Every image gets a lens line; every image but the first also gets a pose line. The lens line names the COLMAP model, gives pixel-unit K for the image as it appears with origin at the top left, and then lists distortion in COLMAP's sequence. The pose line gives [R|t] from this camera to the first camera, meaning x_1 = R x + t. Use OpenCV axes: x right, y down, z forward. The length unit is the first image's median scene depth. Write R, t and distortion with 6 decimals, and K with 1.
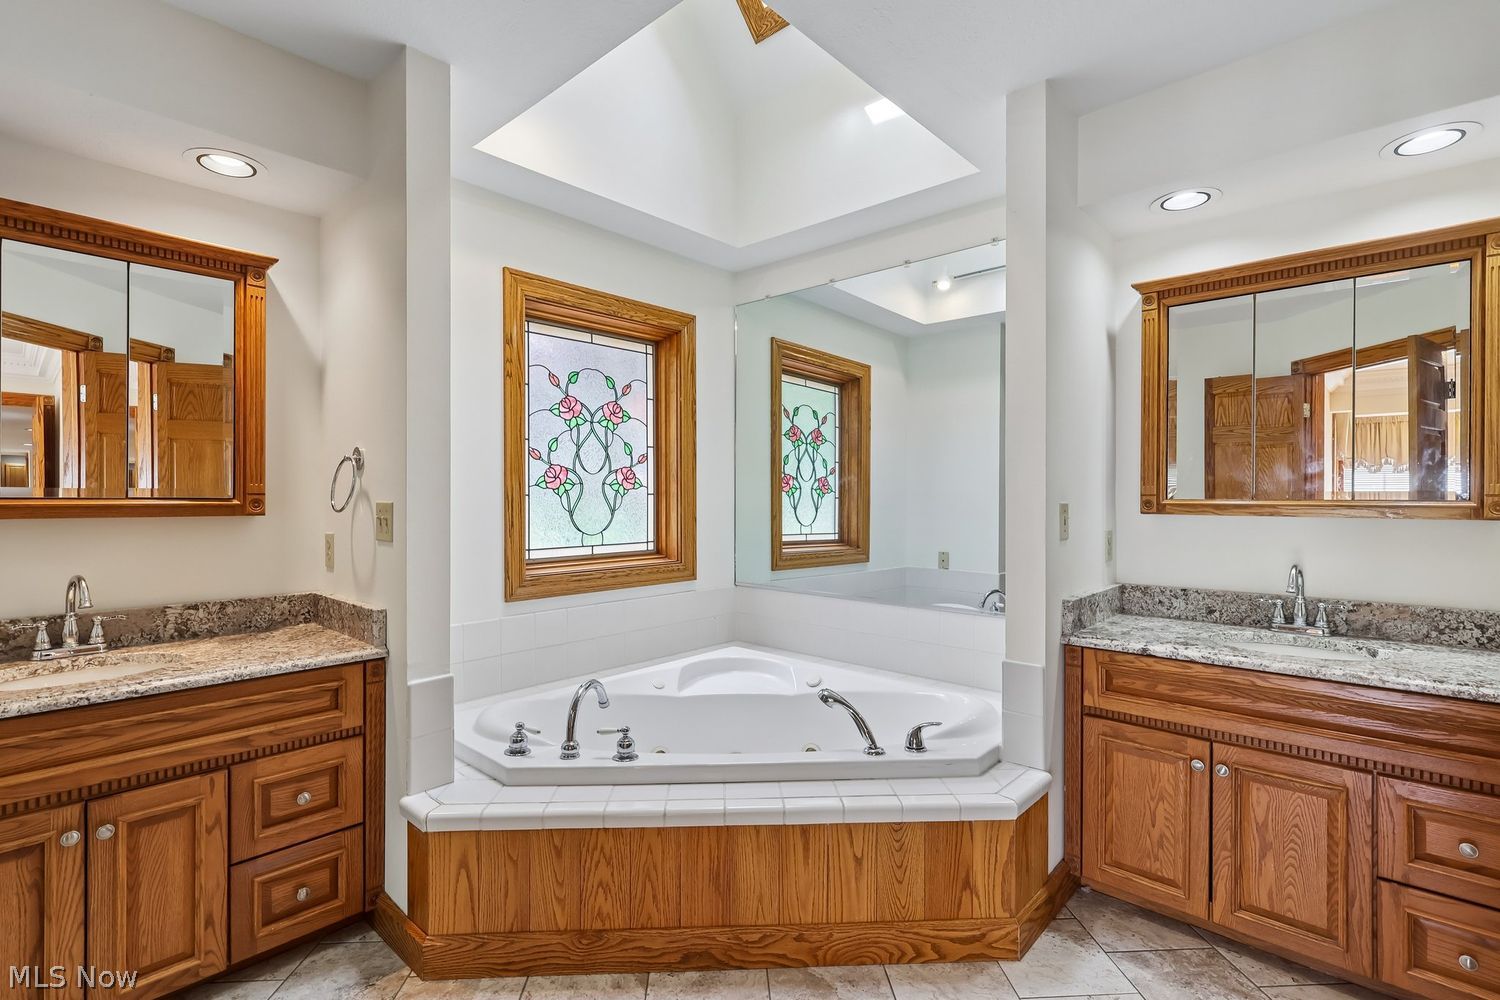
lens RADIAL K [[697.2, 0, 761.7], [0, 697.2, 503.6], [0, 0, 1]] dist [0.002106, -0.000320]
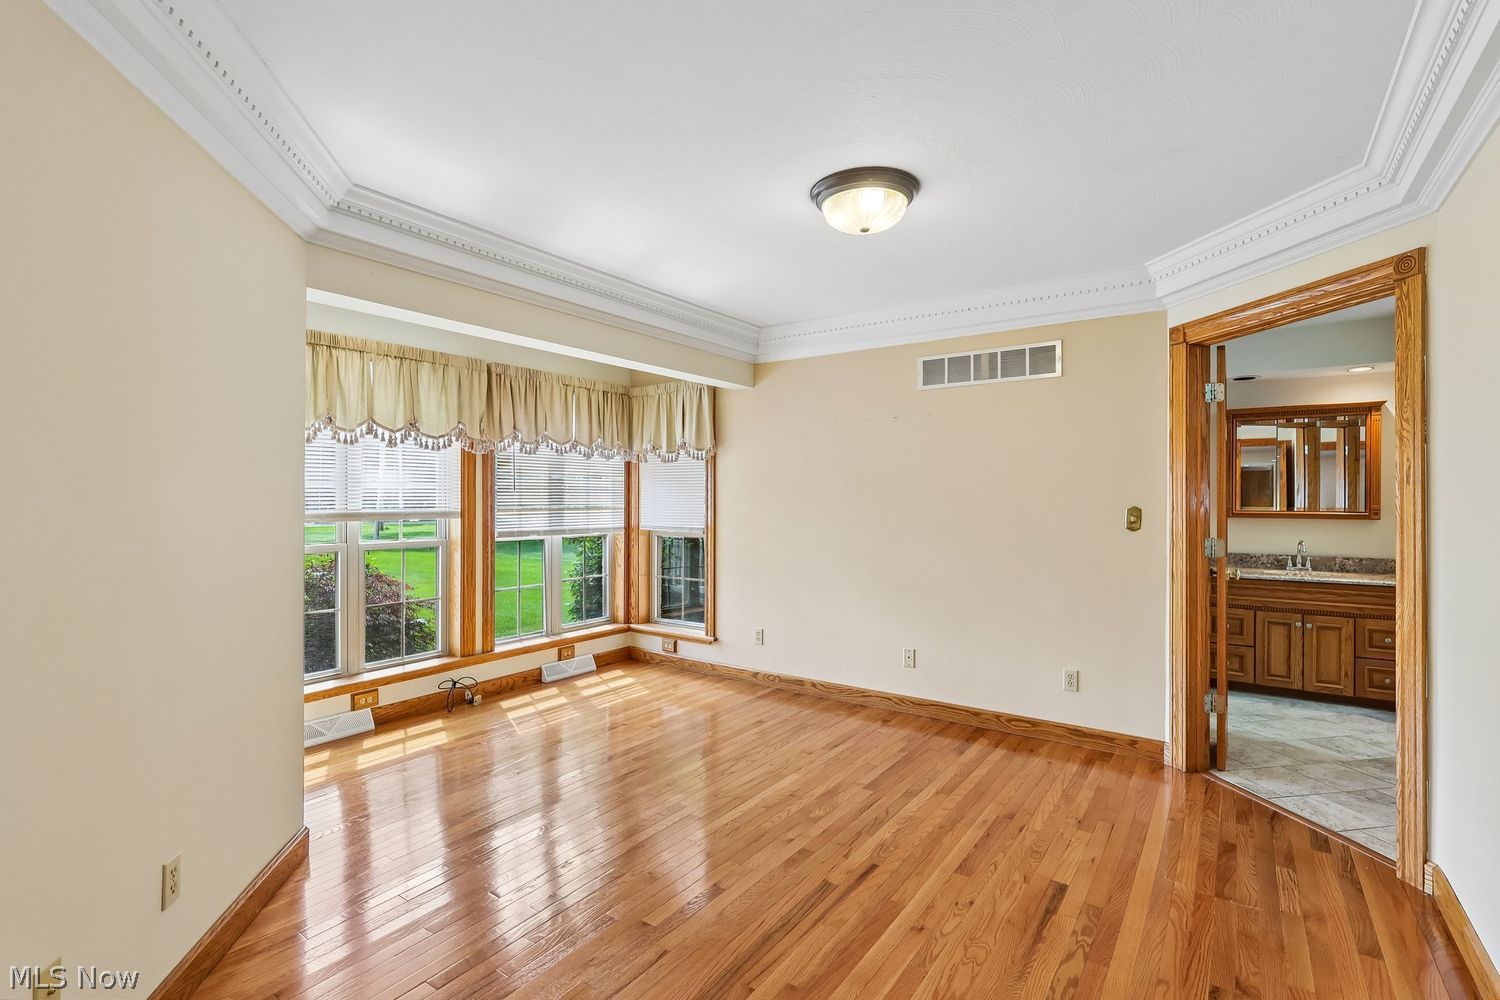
lens RADIAL K [[697.2, 0, 750.4], [0, 697.2, 509.1], [0, 0, 1]] dist [0.002106, -0.000320]
pose [[0.122014, 0.002512, -0.992525, 1.437658], [-0.006451, 0.999978, 0.001738, -0.008758], [0.992507, 0.006191, 0.122027, -1.443958]]
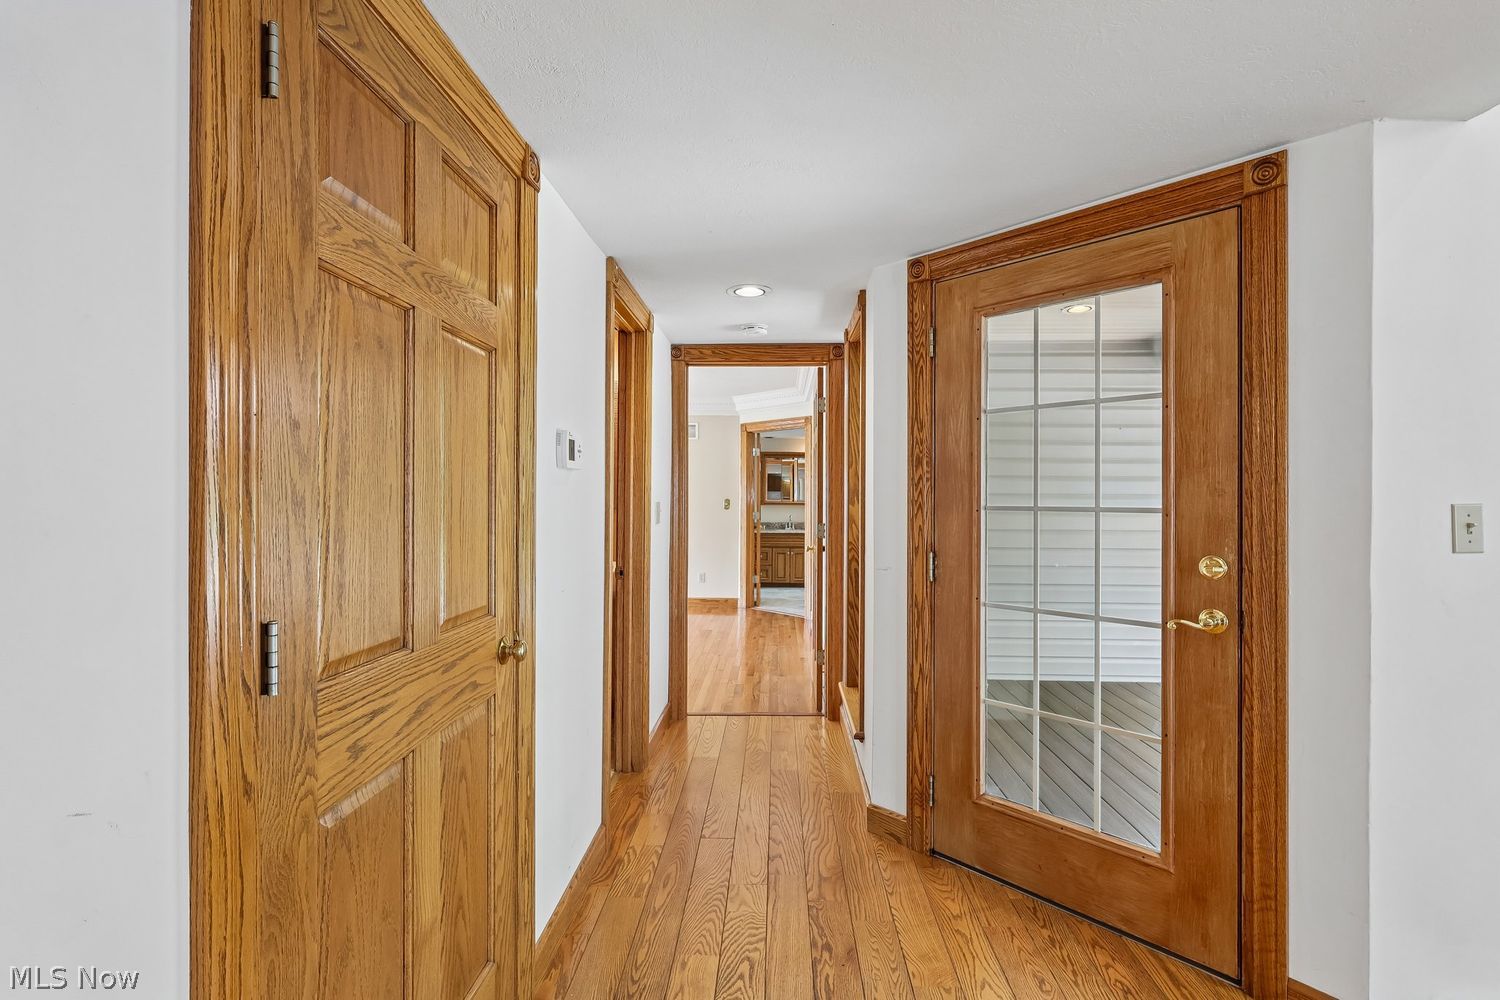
lens RADIAL K [[697.2, 0, 750.4], [0, 697.2, 492.8], [0, 0, 1]] dist [0.002106, -0.000320]
pose [[0.647168, 0.006059, -0.762323, 3.080945], [-0.011921, 0.999927, -0.002173, -0.049631], [0.762254, 0.010494, 0.647193, -2.869690]]
